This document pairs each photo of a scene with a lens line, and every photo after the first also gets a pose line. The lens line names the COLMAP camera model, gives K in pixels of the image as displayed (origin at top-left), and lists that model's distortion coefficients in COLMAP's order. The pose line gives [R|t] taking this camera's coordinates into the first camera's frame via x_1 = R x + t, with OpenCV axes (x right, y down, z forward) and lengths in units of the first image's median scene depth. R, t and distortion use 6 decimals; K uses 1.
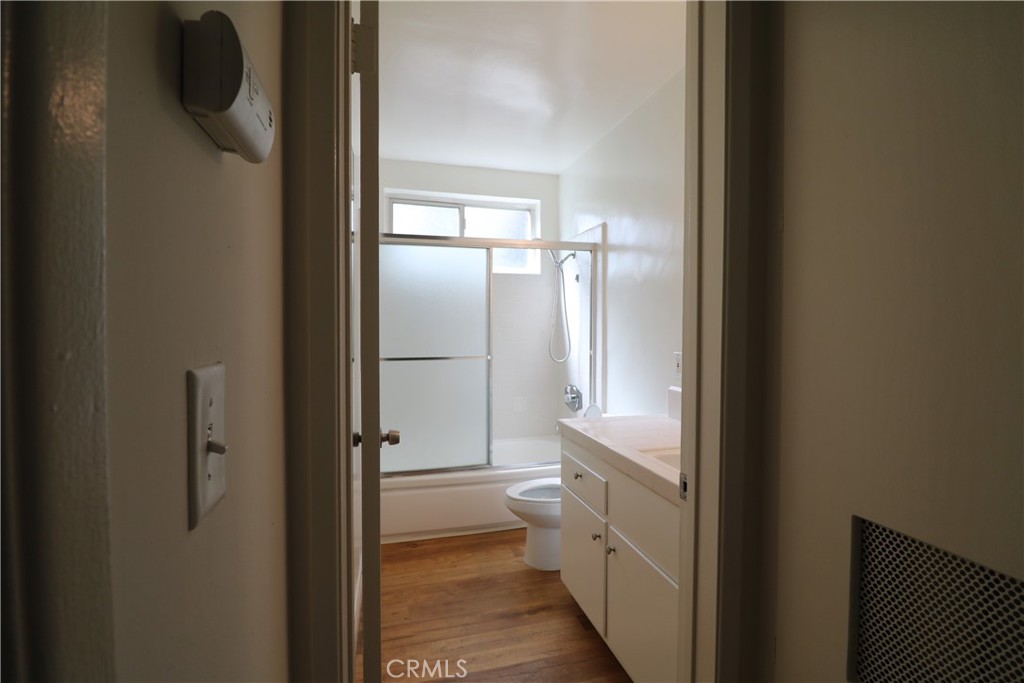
lens RADIAL K [[476.6, 0, 517.0], [0, 476.6, 340.5], [0, 0, 1]] dist [0.002975, -0.015190]
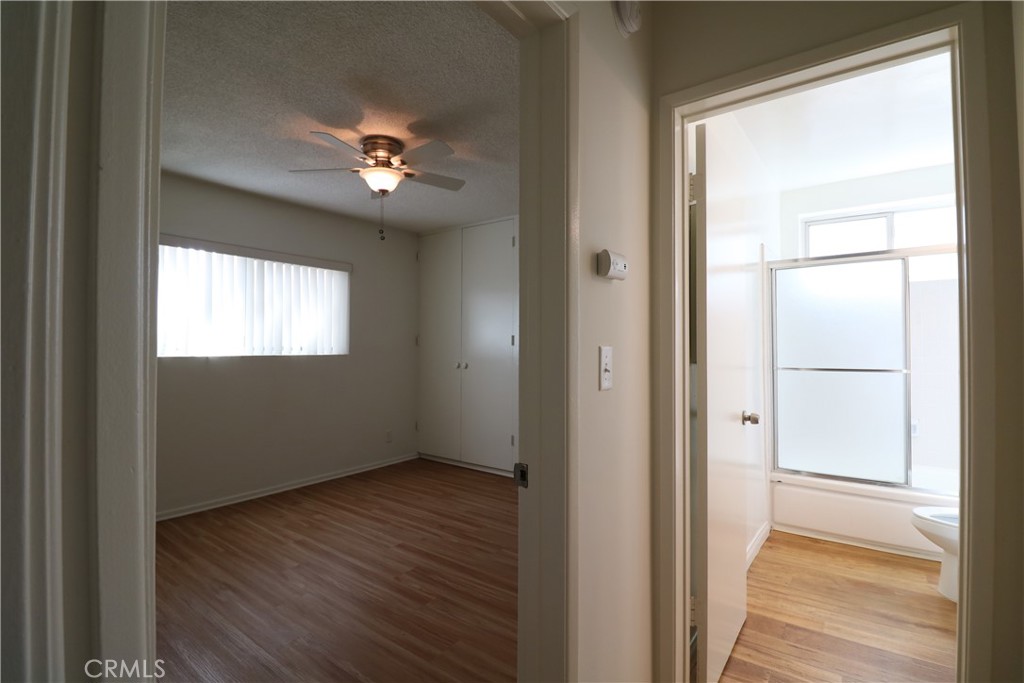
lens RADIAL K [[476.6, 0, 517.0], [0, 476.6, 340.5], [0, 0, 1]] dist [0.002975, -0.015190]
pose [[0.615086, -0.012696, -0.788358, 0.253144], [-0.018724, 0.999353, -0.030703, 0.020123], [0.788238, 0.033646, 0.614450, -0.244382]]
